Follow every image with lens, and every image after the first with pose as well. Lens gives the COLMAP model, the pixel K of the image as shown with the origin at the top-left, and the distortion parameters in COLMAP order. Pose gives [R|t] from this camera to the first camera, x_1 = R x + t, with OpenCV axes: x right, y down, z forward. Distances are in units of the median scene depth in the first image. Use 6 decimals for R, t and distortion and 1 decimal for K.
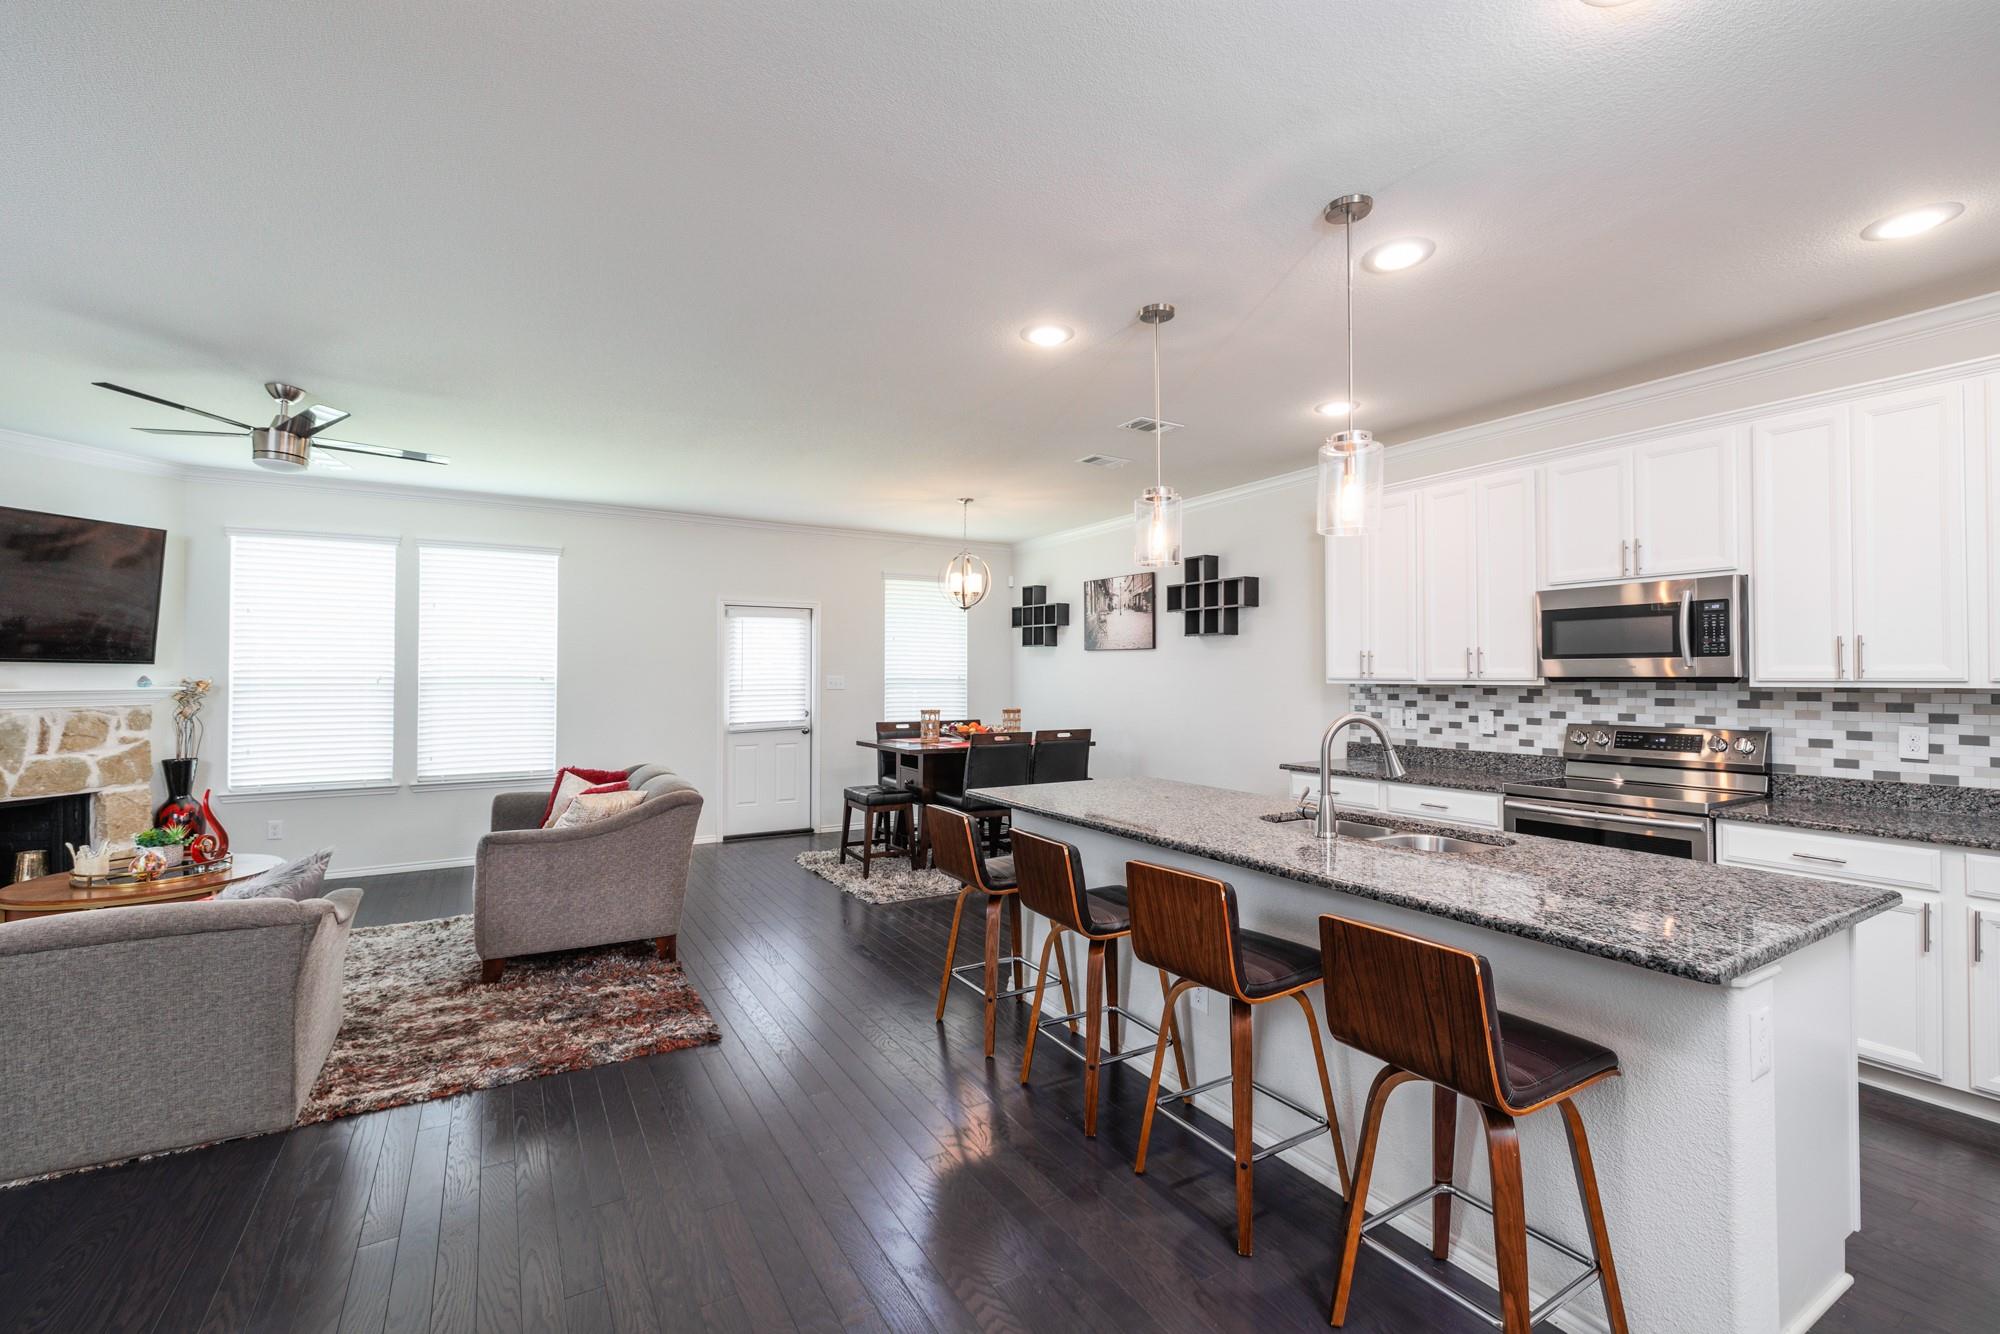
lens RADIAL K [[846.6, 0, 1013.3], [0, 846.6, 669.5], [0, 0, 1]] dist [0.008494, -0.002098]
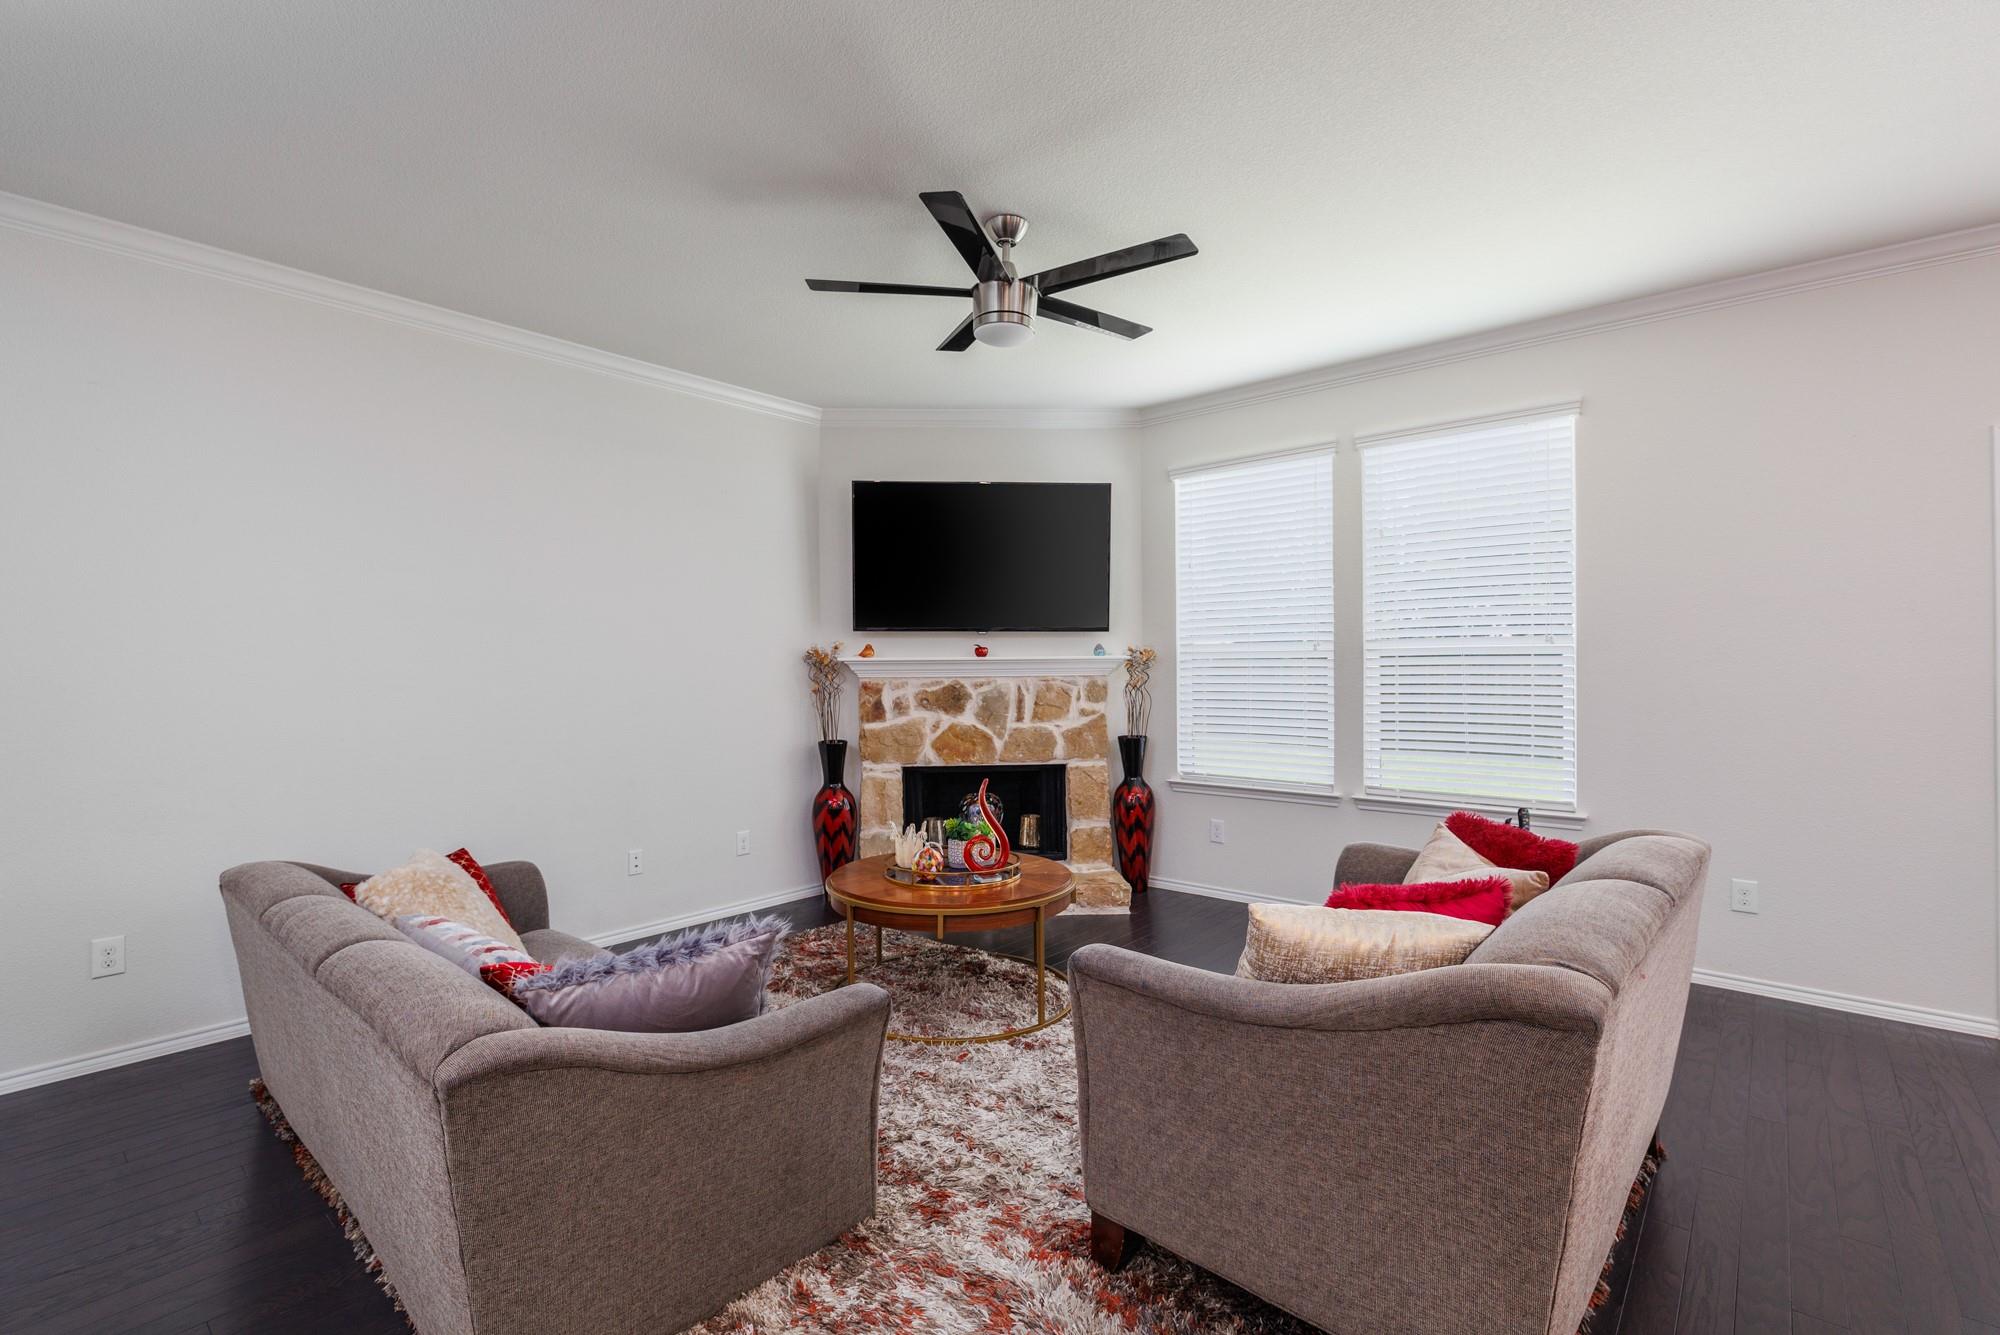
lens RADIAL K [[905.7, 0, 980.0], [0, 905.7, 667.0], [0, 0, 1]] dist [0.002396, -0.000020]
pose [[0.297387, -0.002585, -0.954754, -0.122762], [0.013719, 0.999905, 0.001566, 0.030686], [0.954659, -0.013564, 0.297394, 0.610445]]
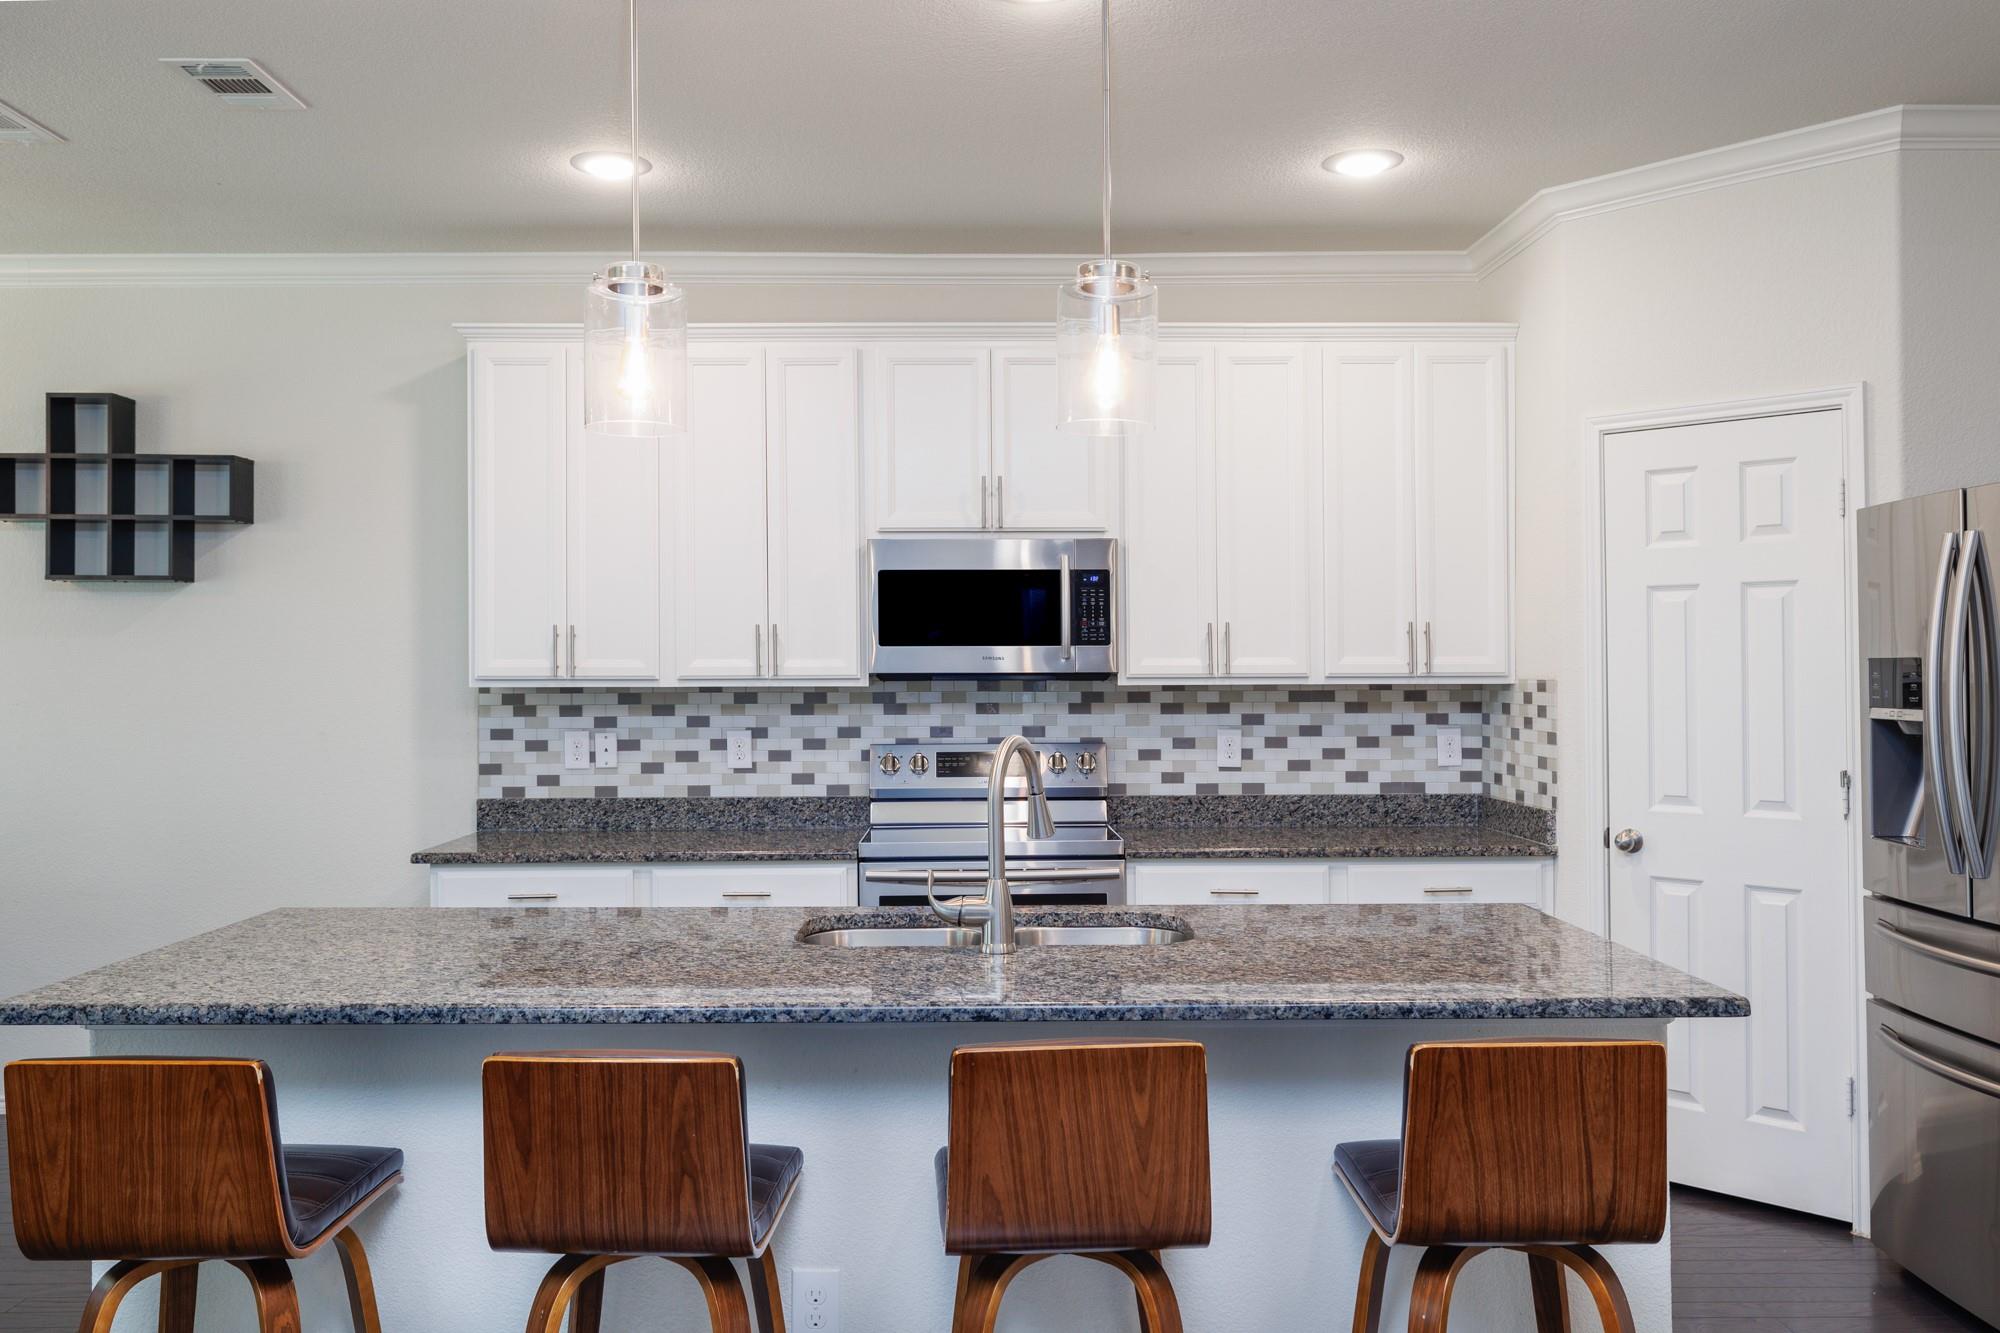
lens RADIAL K [[1602.0, 0, 975.0], [0, 1602.0, 666.3], [0, 0, 1]] dist [-0.004016, 0.006248]
pose [[0.521756, 0.001736, 0.853093, -0.310401], [-0.004272, 0.999991, 0.000577, 0.001979], [-0.853084, -0.003946, 0.521758, 0.247585]]
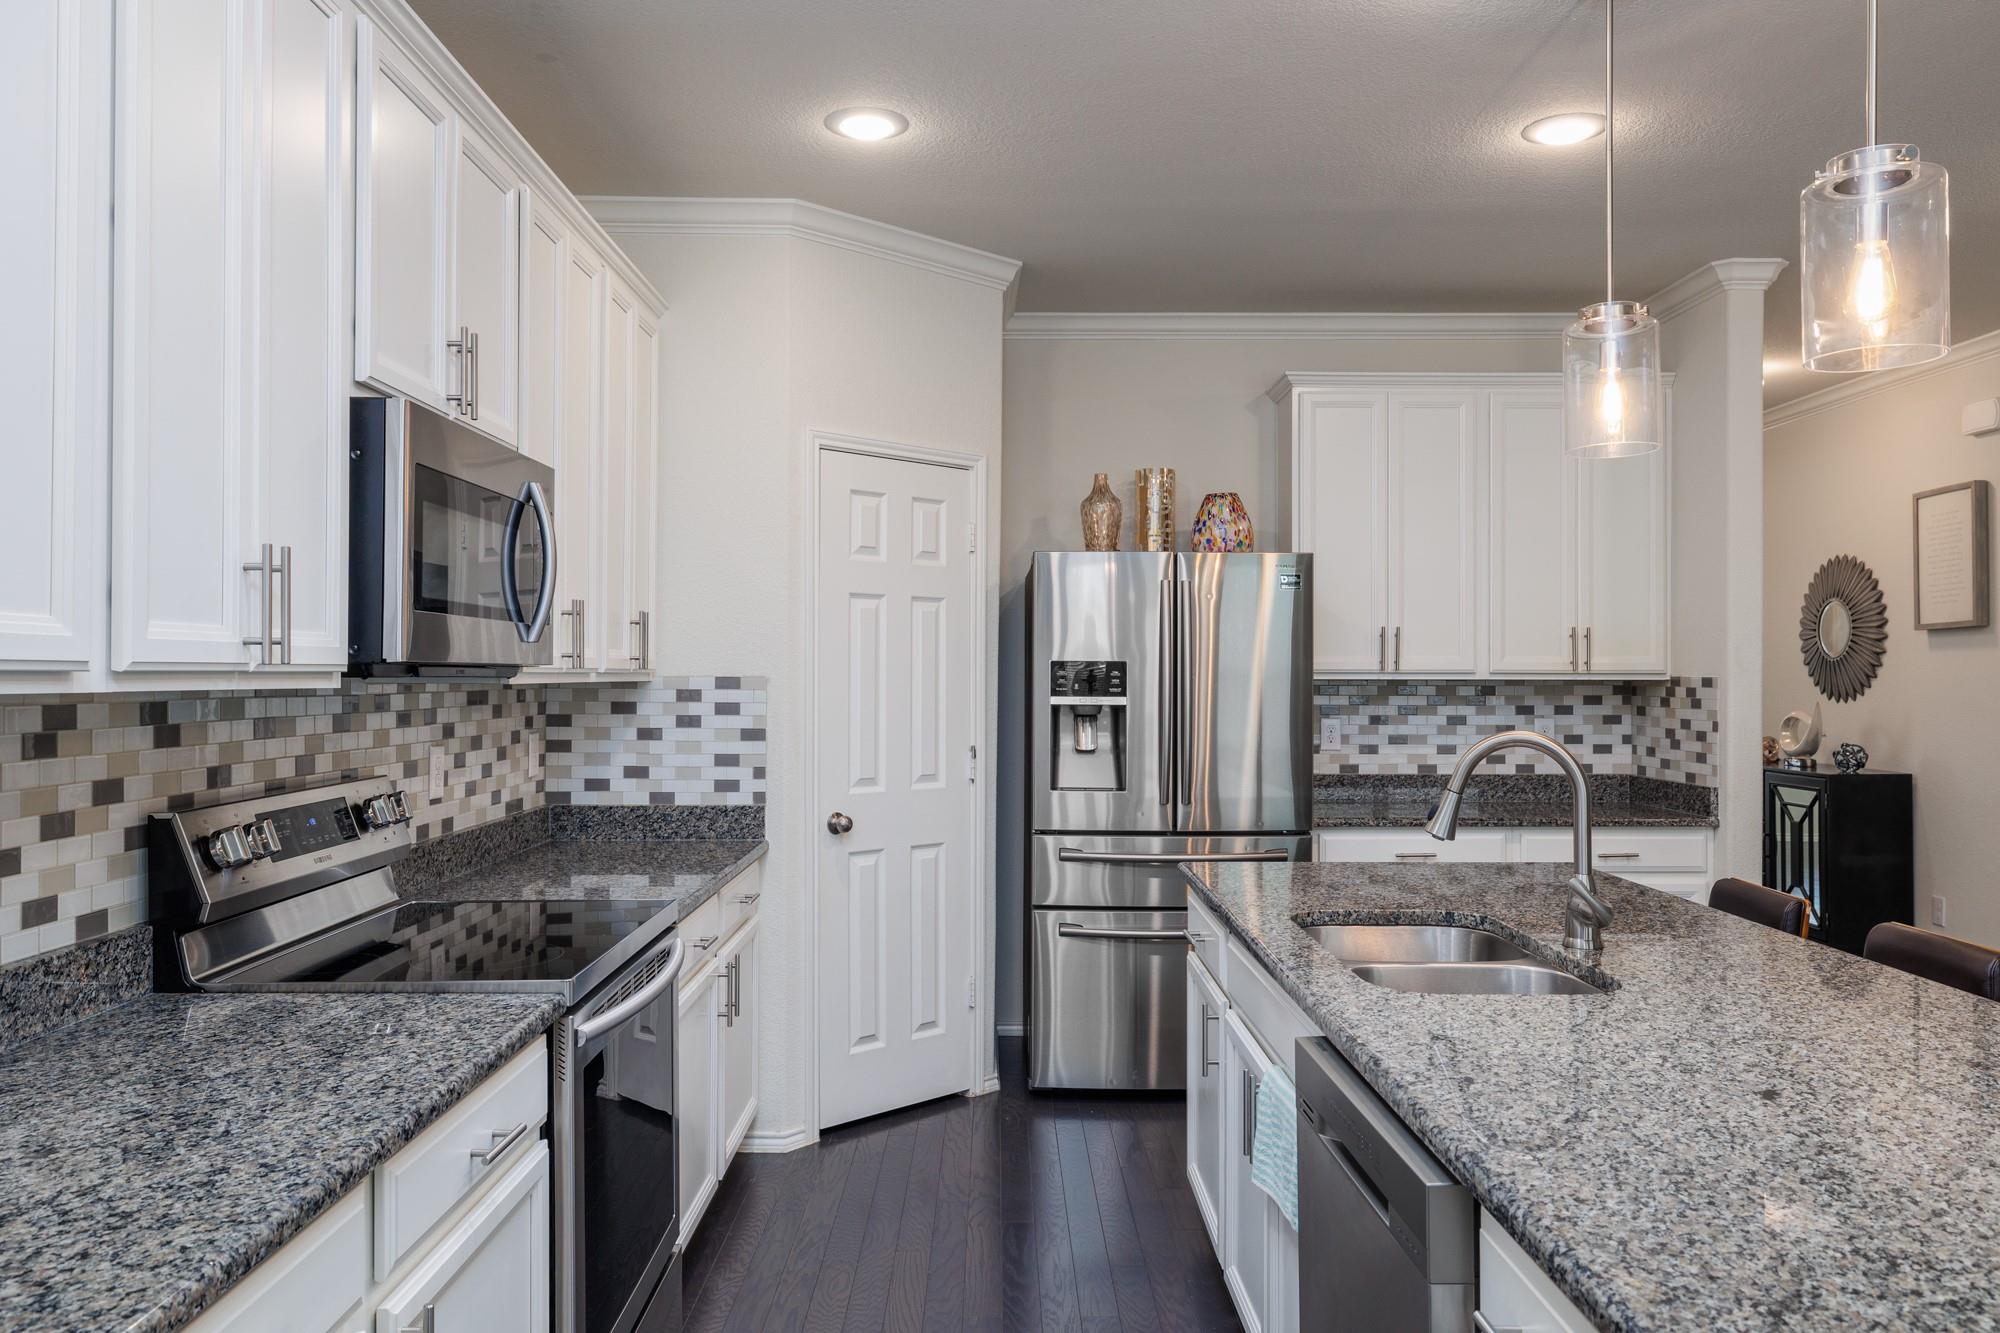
lens RADIAL K [[1420.0, 0, 994.6], [0, 1420.0, 677.0], [0, 0, 1]] dist [0.001099, 0.003371]
pose [[-0.852335, -0.001397, 0.522994, 0.111809], [-0.005640, 0.999963, -0.006522, 0.013938], [-0.522965, -0.008509, -0.852312, 1.109887]]
